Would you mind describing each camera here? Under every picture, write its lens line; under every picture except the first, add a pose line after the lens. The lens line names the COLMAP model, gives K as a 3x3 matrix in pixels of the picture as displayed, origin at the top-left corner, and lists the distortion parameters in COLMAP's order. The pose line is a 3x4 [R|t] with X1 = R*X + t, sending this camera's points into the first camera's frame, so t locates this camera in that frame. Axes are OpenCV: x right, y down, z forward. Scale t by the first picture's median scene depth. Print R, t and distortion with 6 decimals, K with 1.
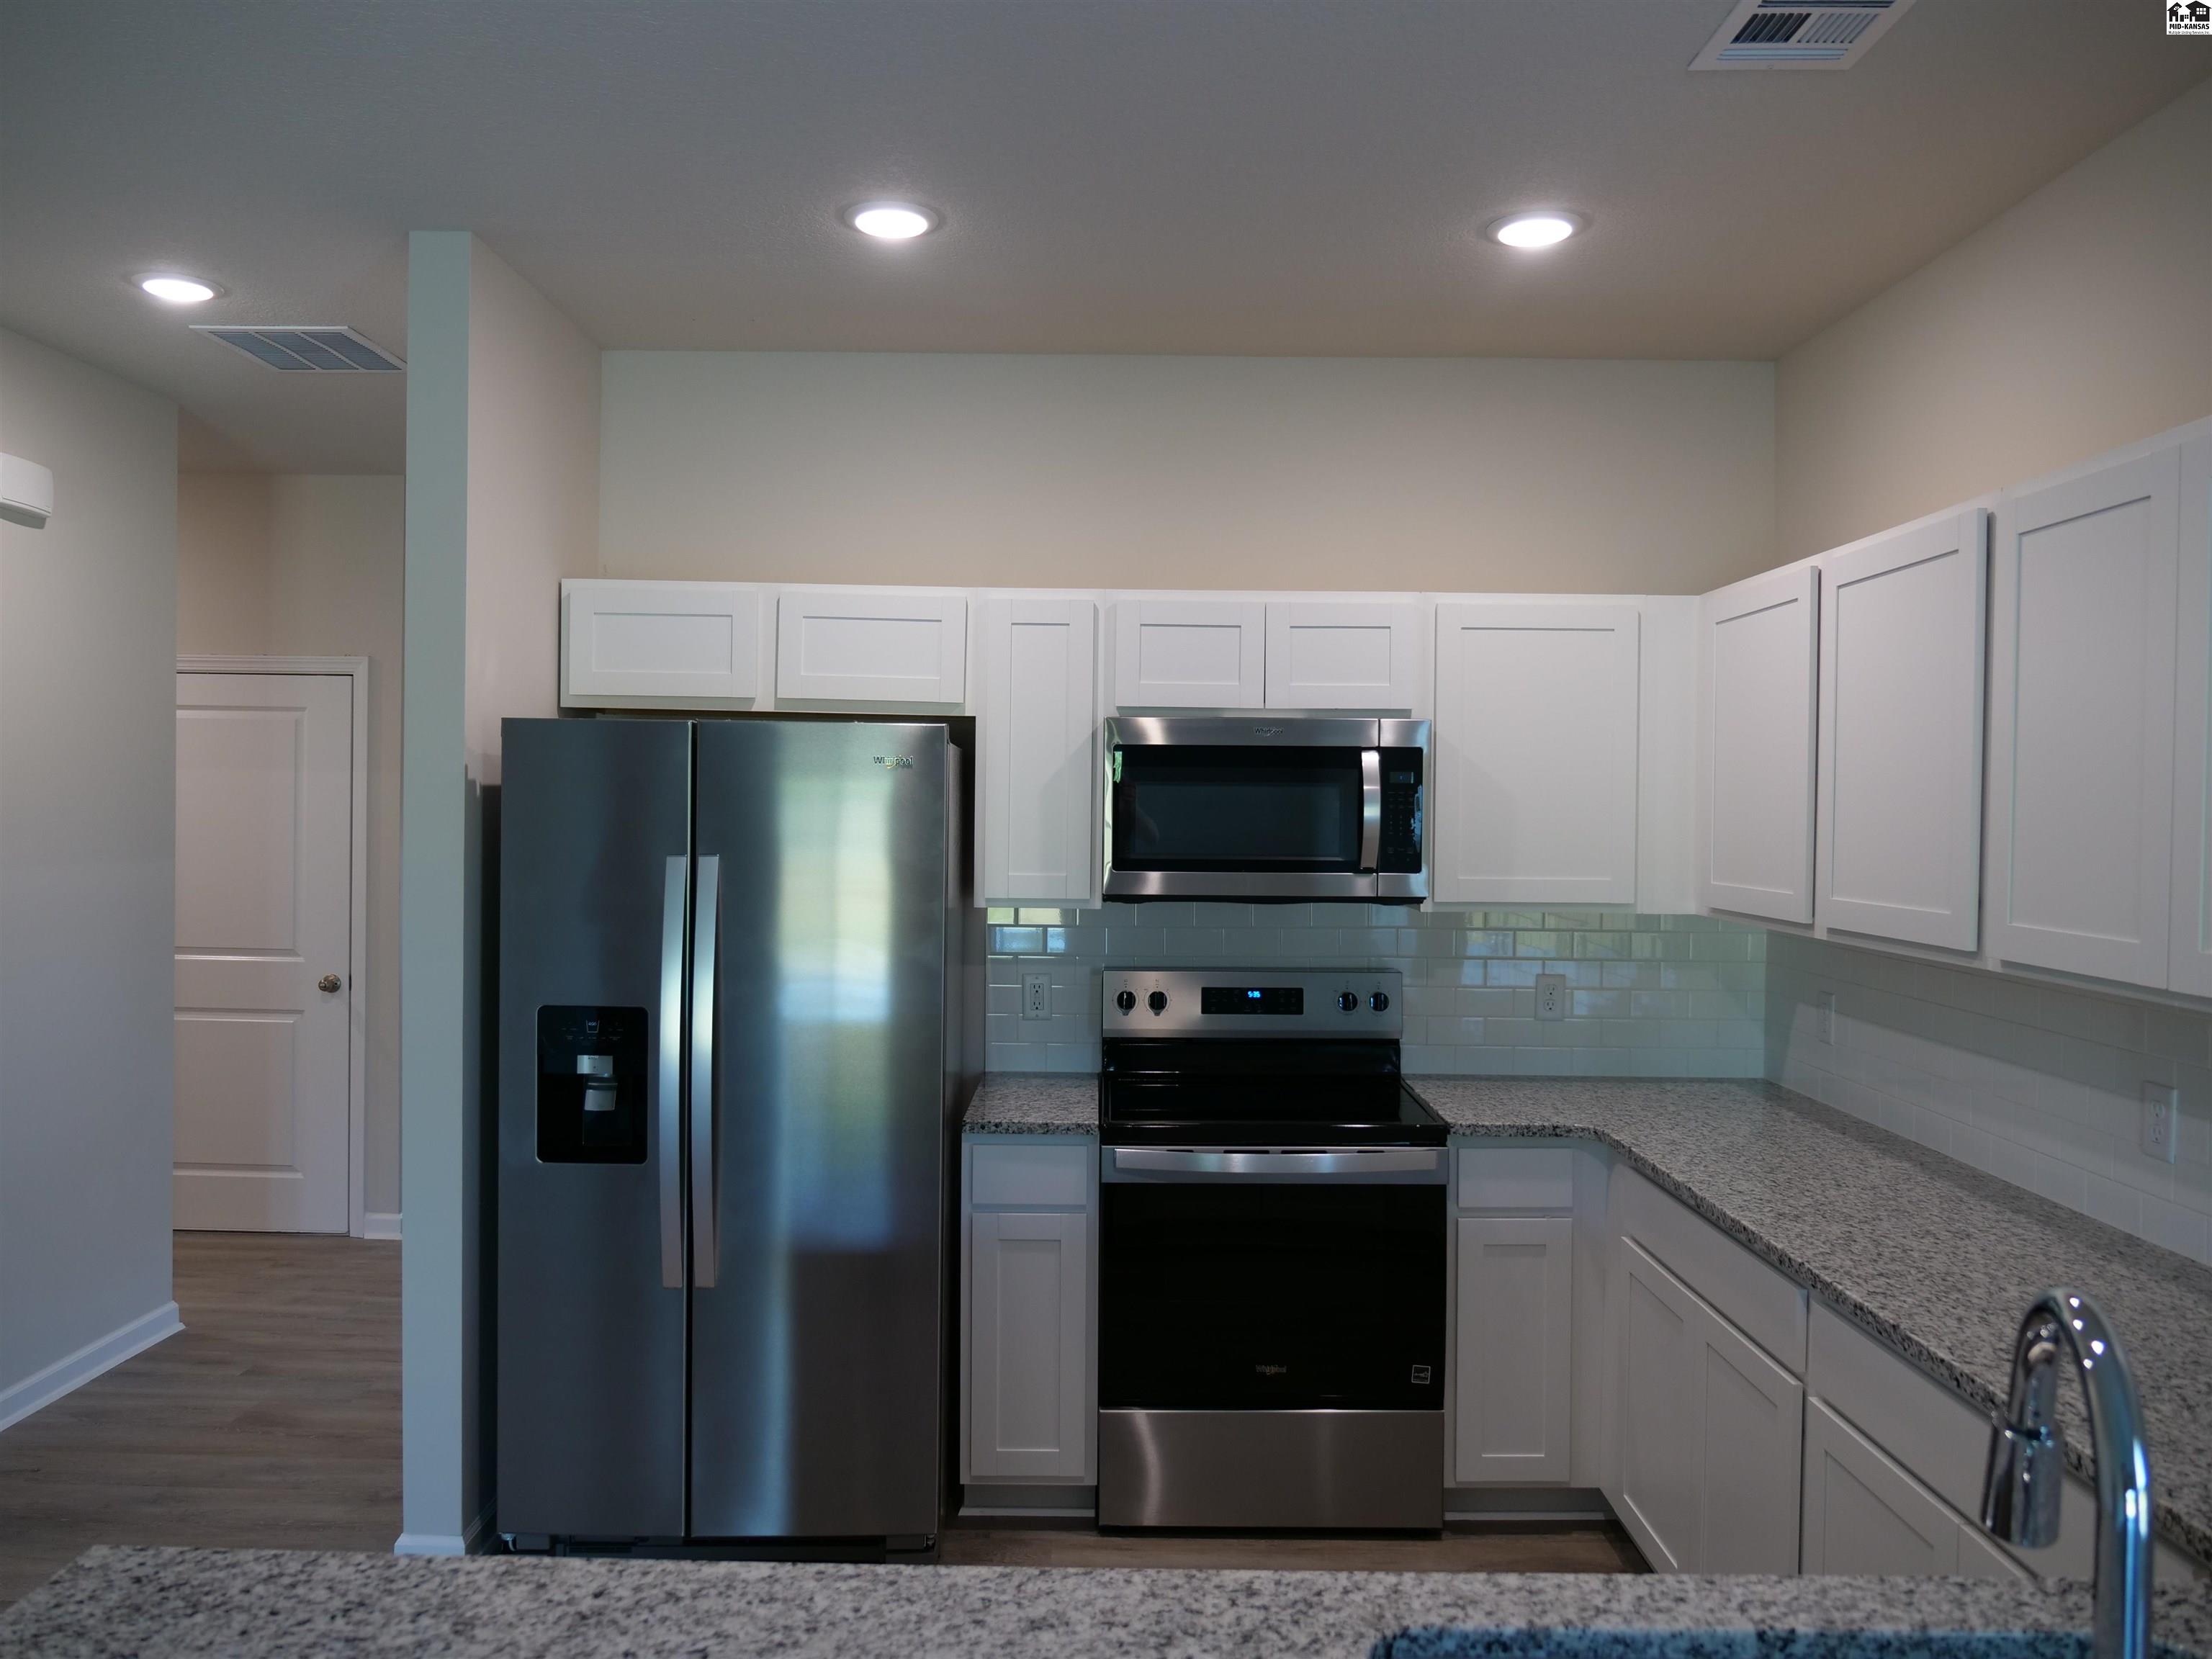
lens RADIAL K [[1594.1, 0, 1106.0], [0, 1594.1, 829.5], [0, 0, 1]] dist [-0.042839, -0.001600]
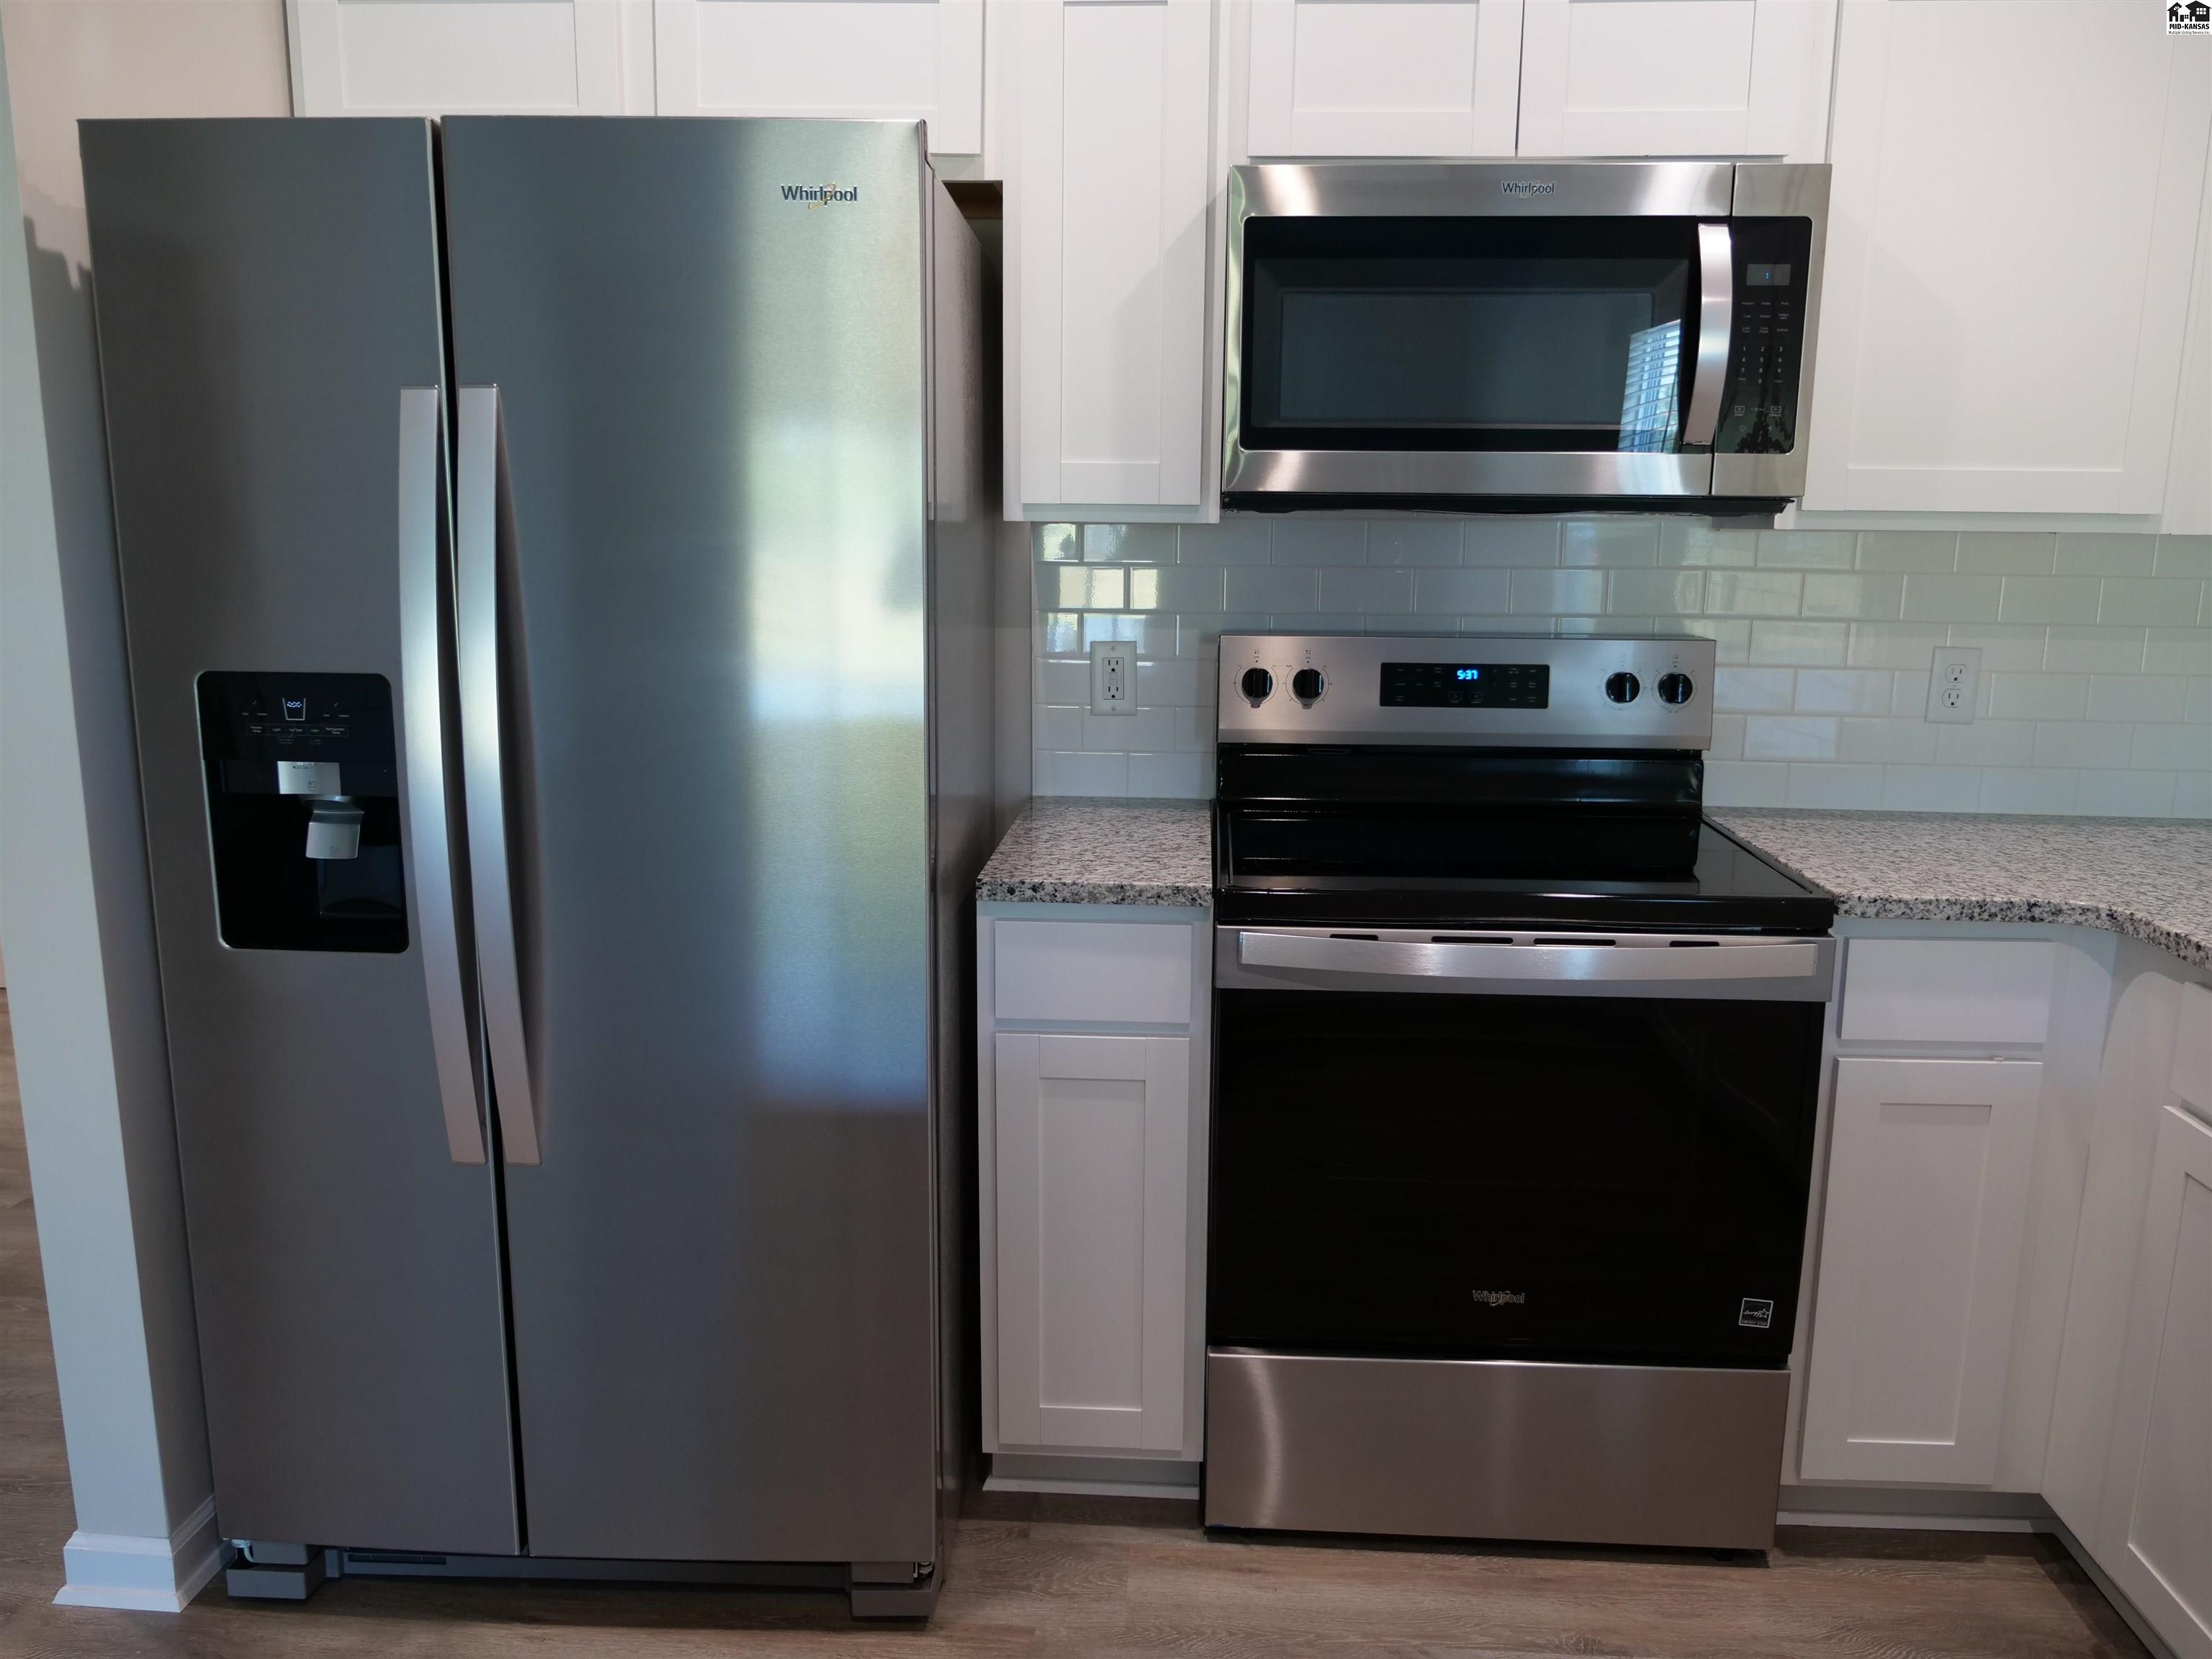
lens RADIAL K [[1565.9, 0, 1106.0], [0, 1565.9, 829.5], [0, 0, 1]] dist [0.001935, -0.000886]
pose [[0.997890, 0.010577, -0.064066, -0.006768], [0.000434, 0.985534, 0.169476, 0.067358], [0.064932, -0.169146, 0.983450, 0.437406]]
